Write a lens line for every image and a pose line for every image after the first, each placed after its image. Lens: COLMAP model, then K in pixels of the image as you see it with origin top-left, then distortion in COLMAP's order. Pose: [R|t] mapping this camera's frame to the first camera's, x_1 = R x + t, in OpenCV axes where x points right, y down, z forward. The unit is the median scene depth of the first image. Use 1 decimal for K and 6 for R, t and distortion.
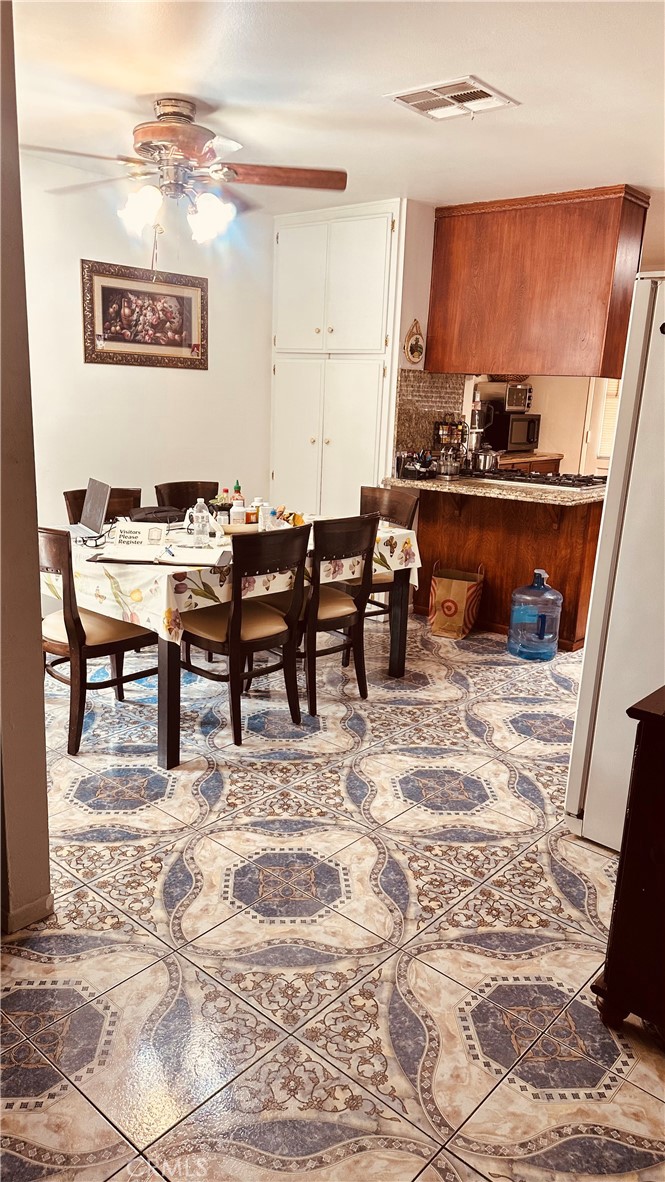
lens RADIAL K [[825.5, 0, 329.6], [0, 825.5, 590.7], [0, 0, 1]] dist [0.083352, -0.098281]
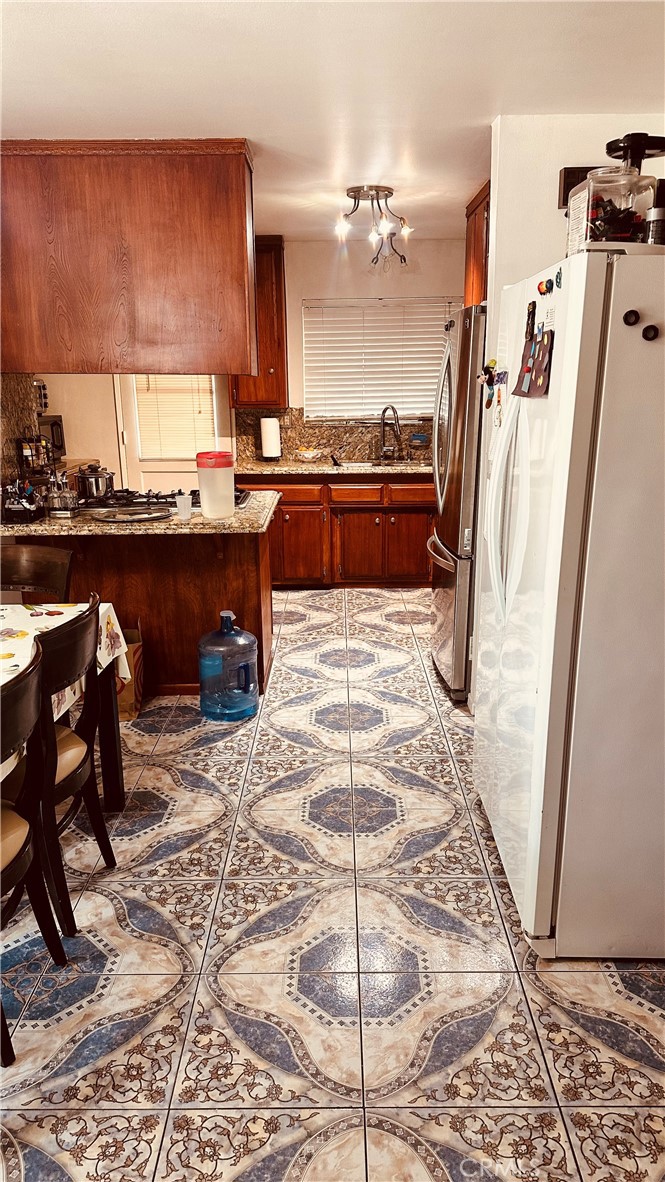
lens RADIAL K [[825.5, 0, 333.4], [0, 825.5, 588.1], [0, 0, 1]] dist [0.083352, -0.098281]
pose [[0.751176, -0.205717, 0.627229, -0.178756], [0.196032, 0.976853, 0.085616, -0.099727], [-0.630323, 0.058644, 0.774115, 0.311720]]
